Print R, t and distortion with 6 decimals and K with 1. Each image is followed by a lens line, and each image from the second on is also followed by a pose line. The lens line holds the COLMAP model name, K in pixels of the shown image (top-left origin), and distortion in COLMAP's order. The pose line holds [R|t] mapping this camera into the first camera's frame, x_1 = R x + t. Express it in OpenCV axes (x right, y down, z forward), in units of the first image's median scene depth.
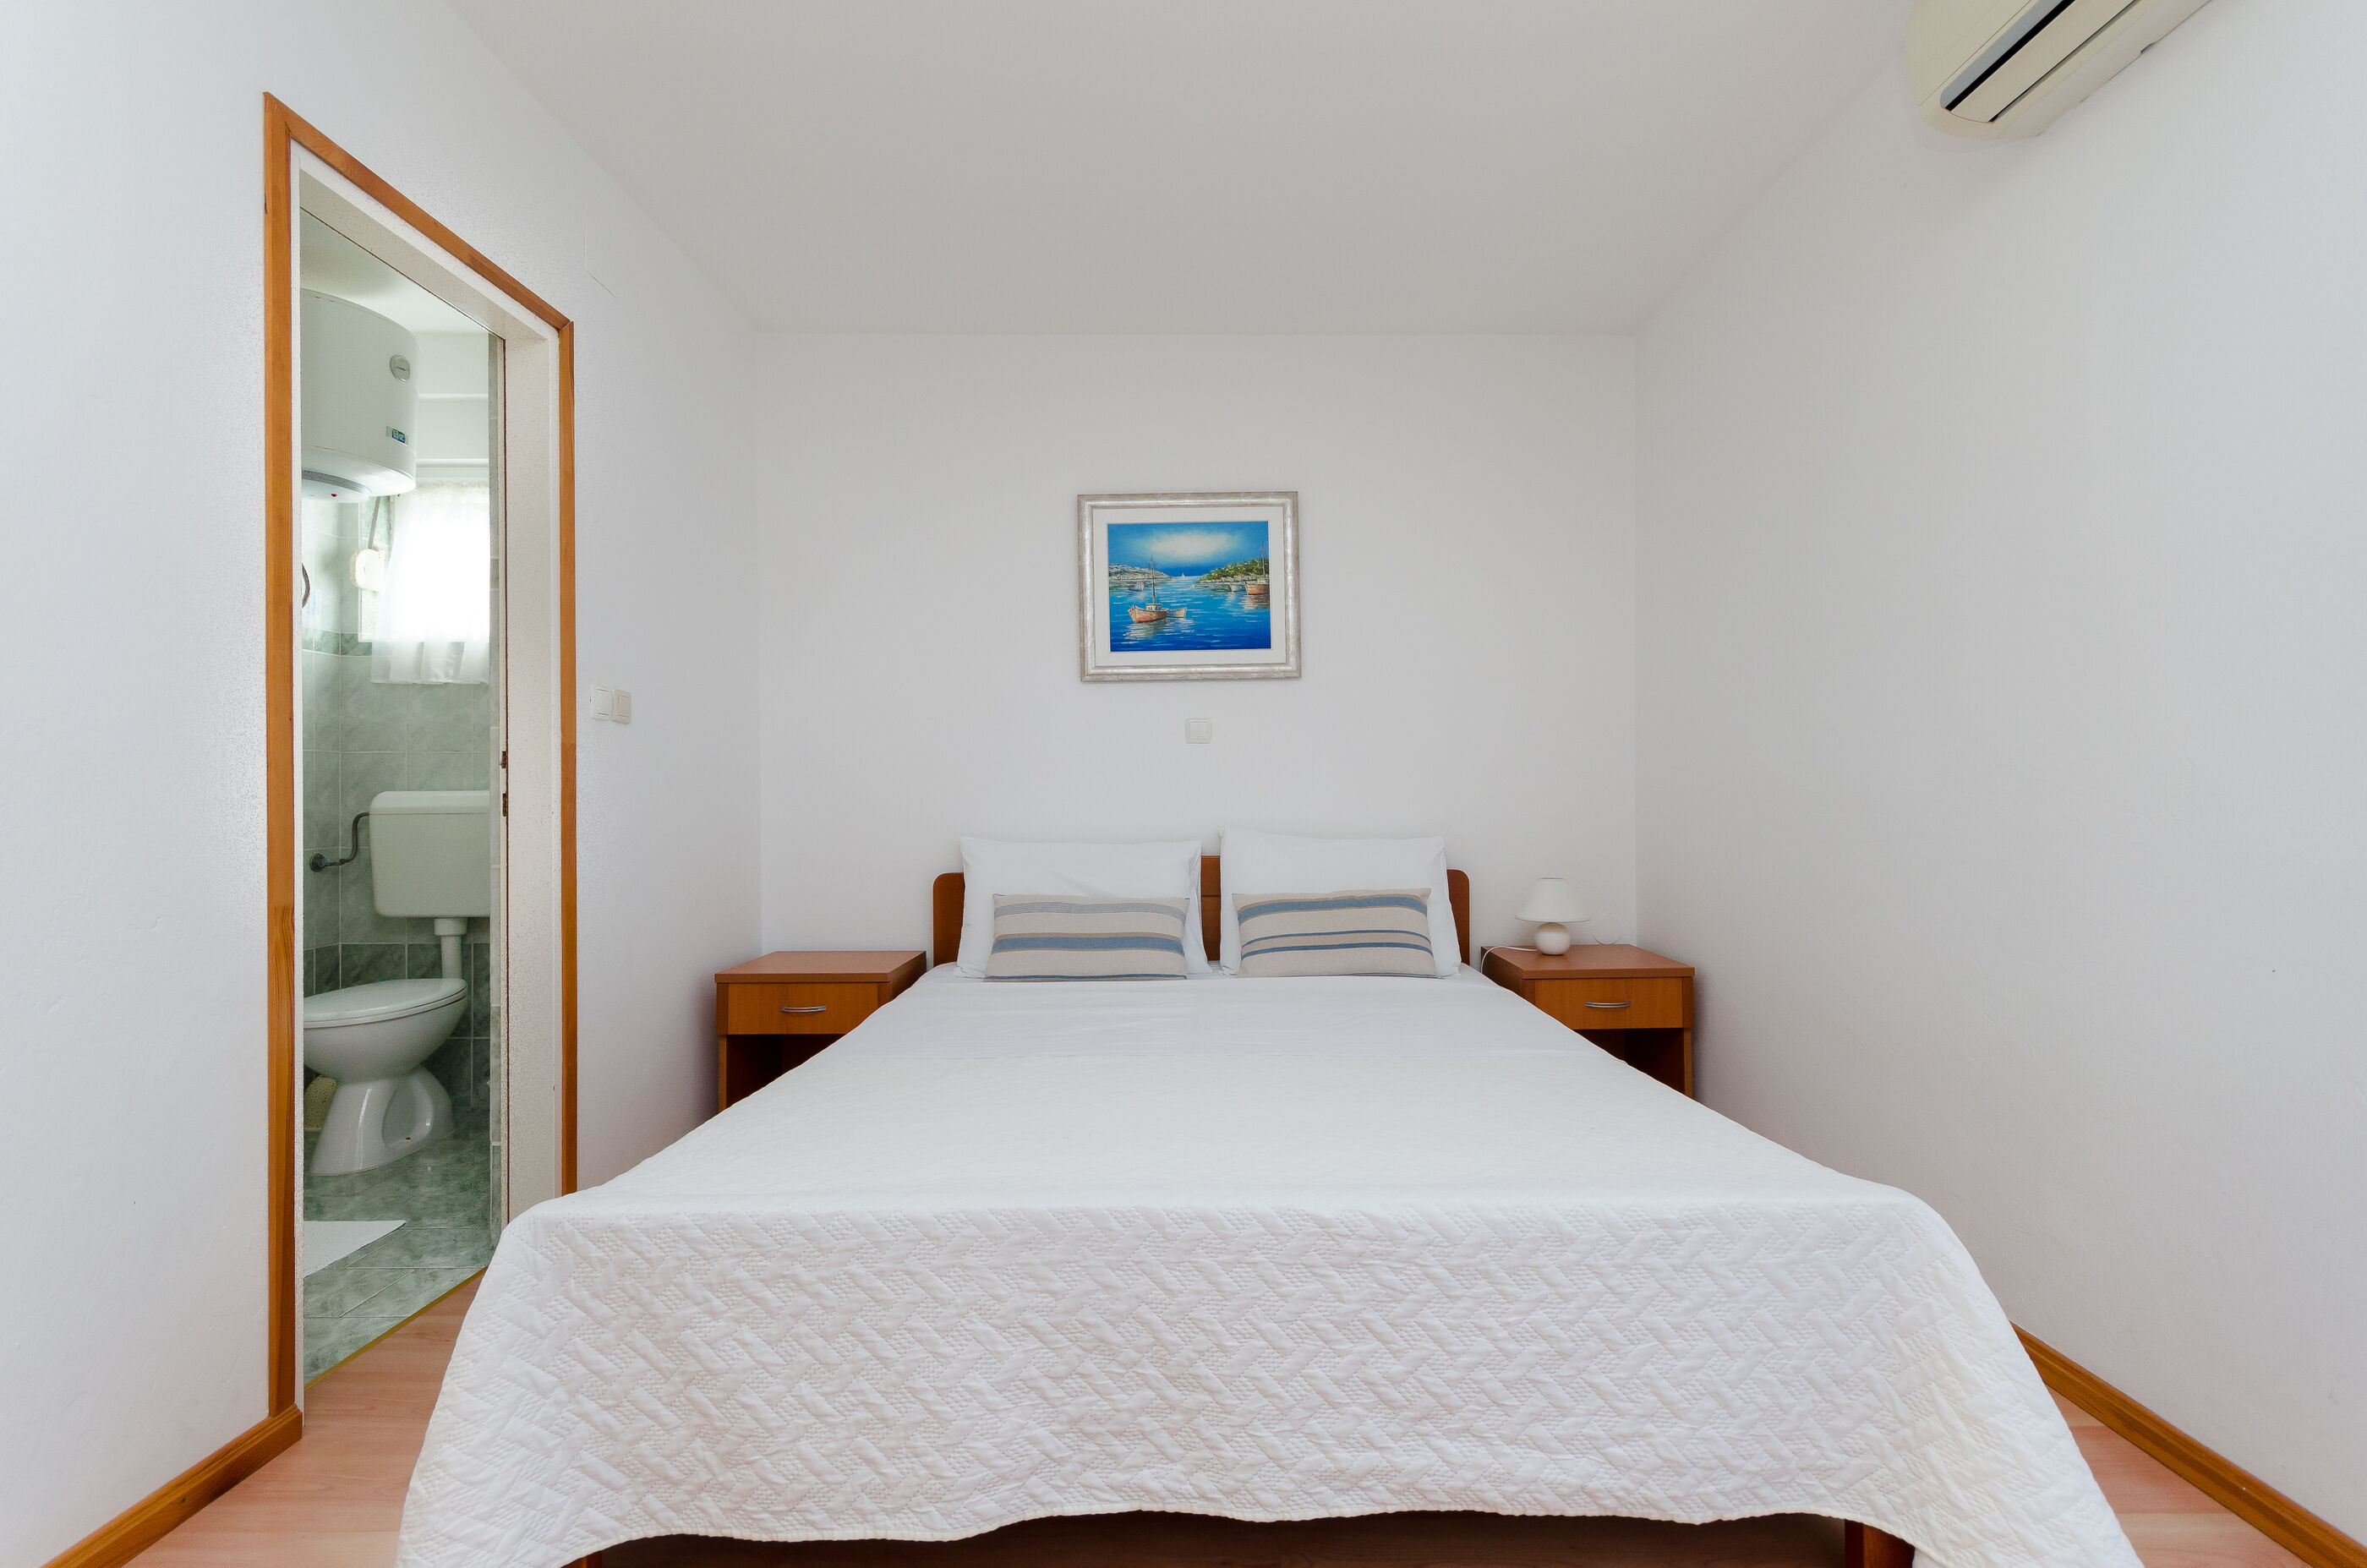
lens RADIAL K [[967.2, 0, 1184.5], [0, 967.2, 795.5], [0, 0, 1]] dist [0.005404, 0.000005]
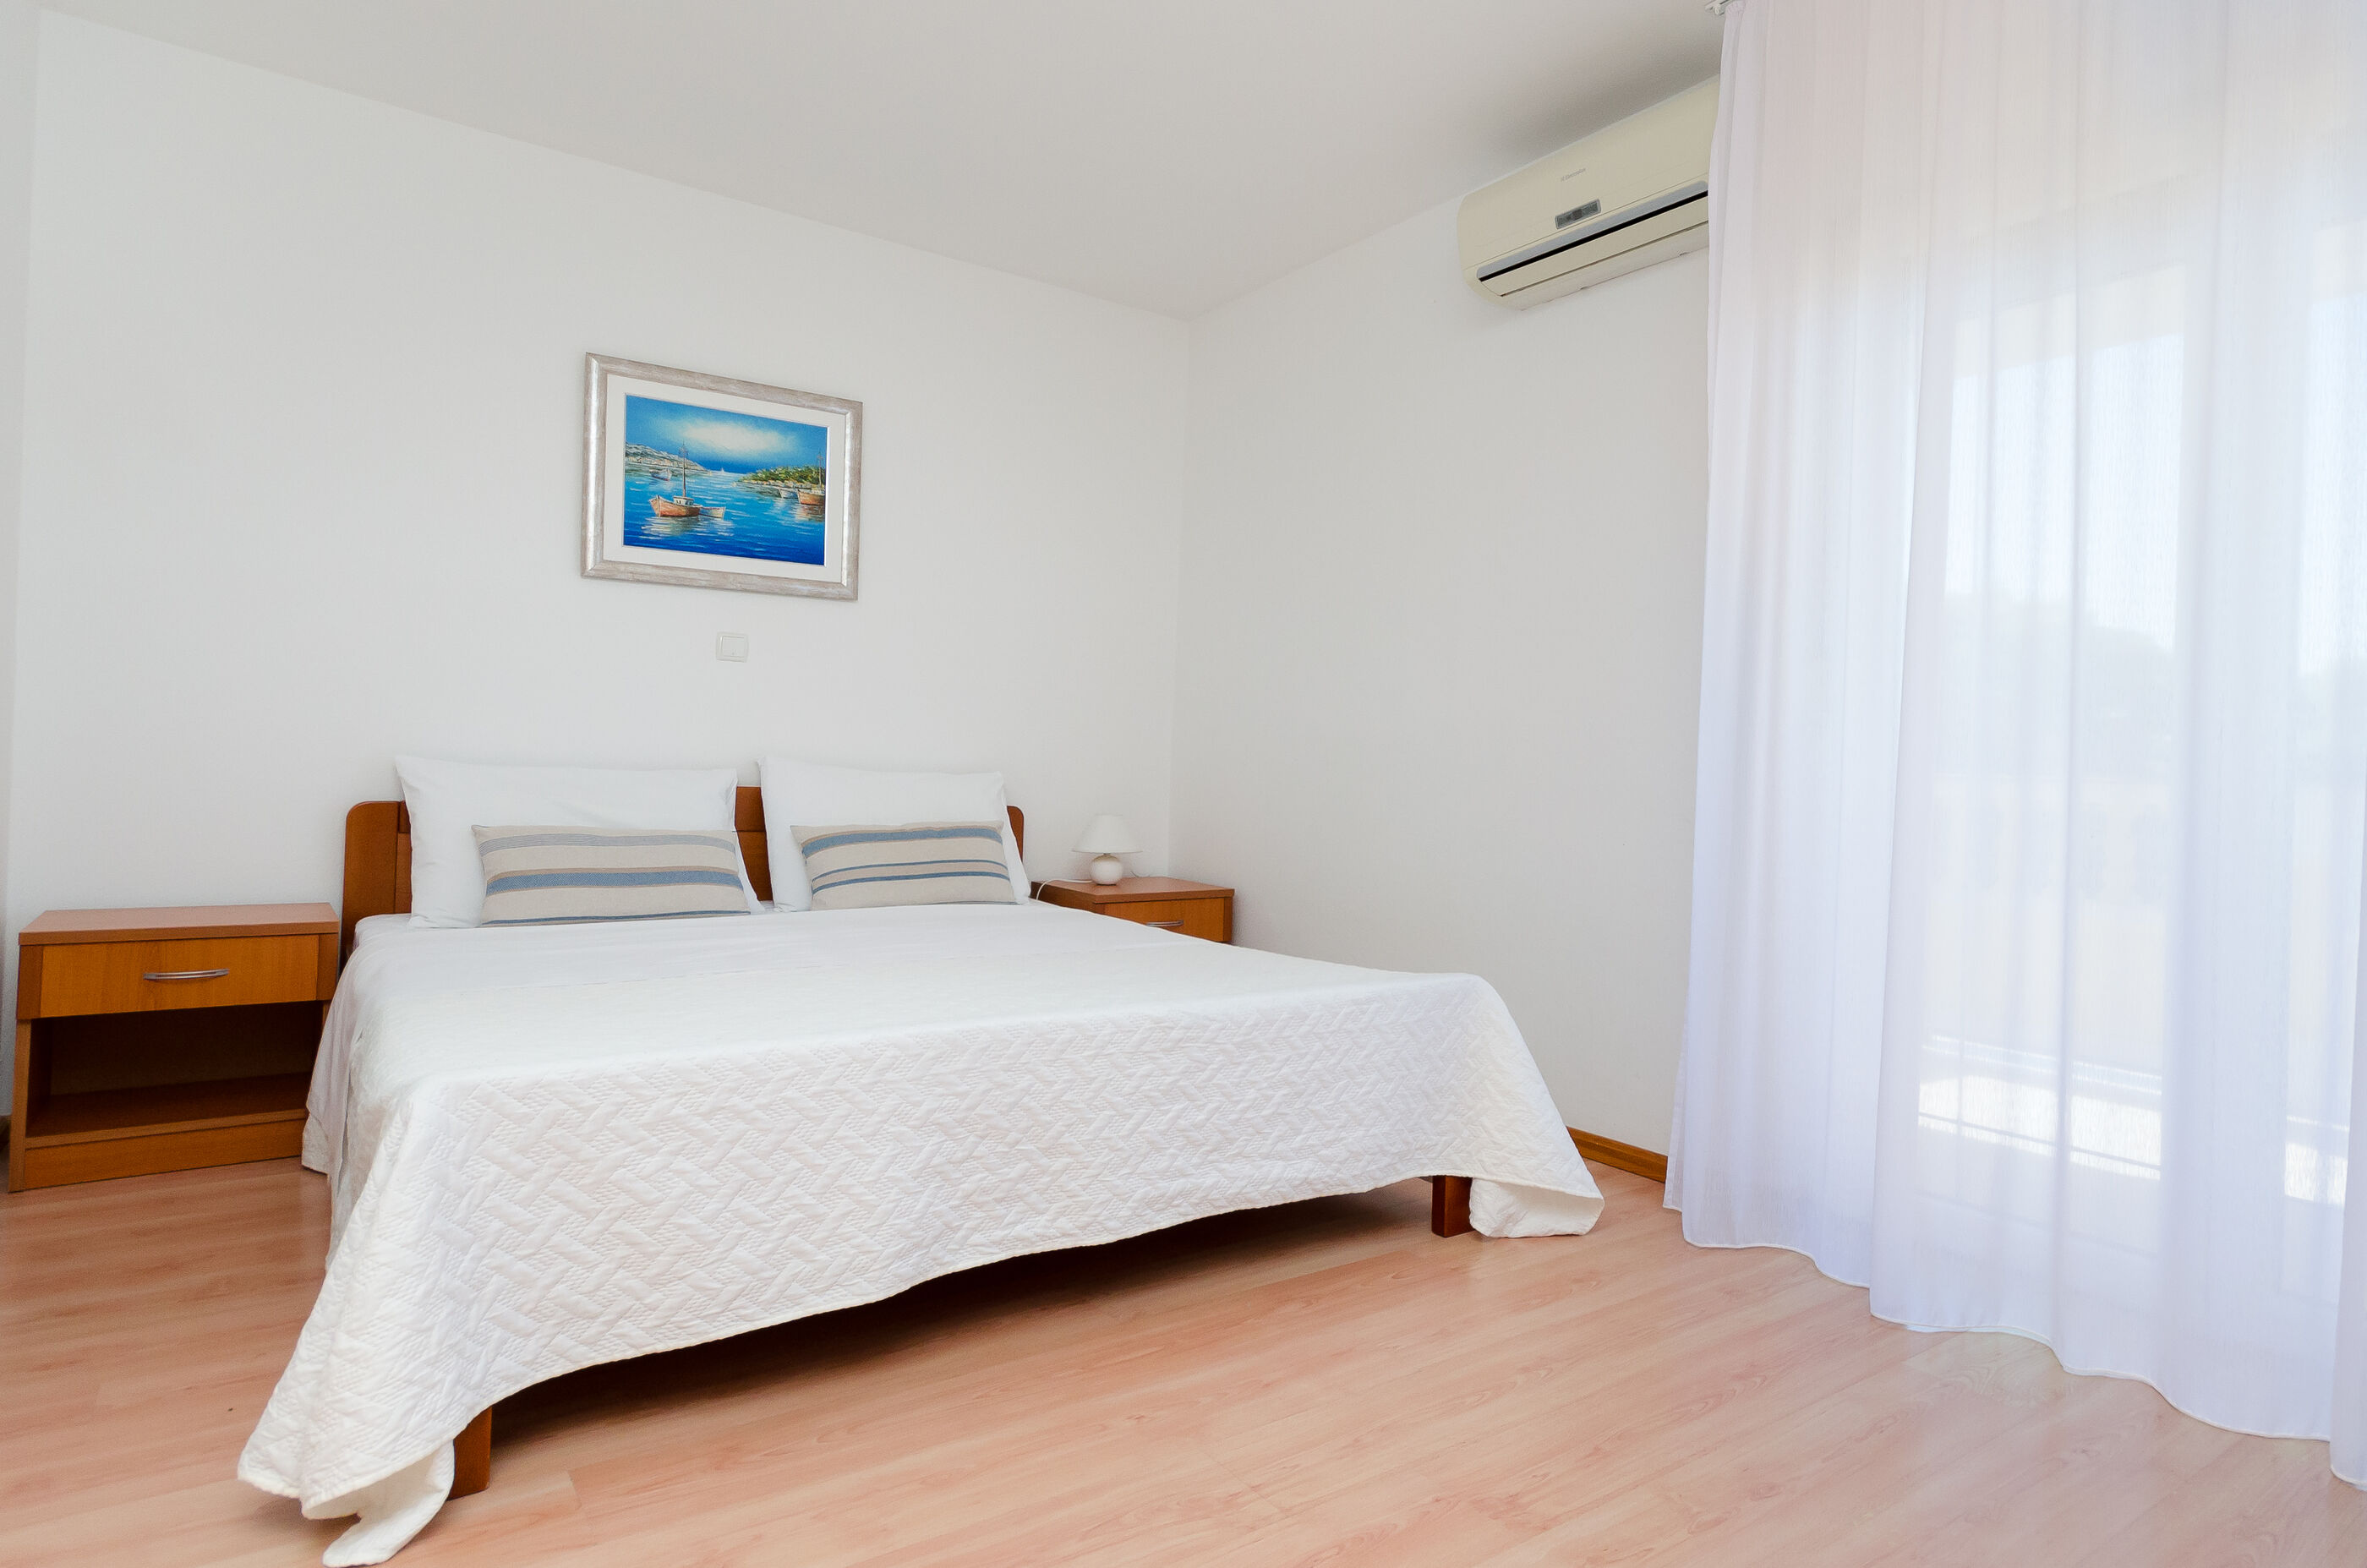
lens RADIAL K [[1032.9, 0, 1177.1], [0, 1032.9, 742.7], [0, 0, 1]] dist [0.005900, 0.000940]
pose [[0.884474, 0.045652, 0.464350, -0.522959], [-0.048812, 0.998794, -0.005219, 0.050616], [-0.464029, -0.018050, 0.885636, -0.306575]]
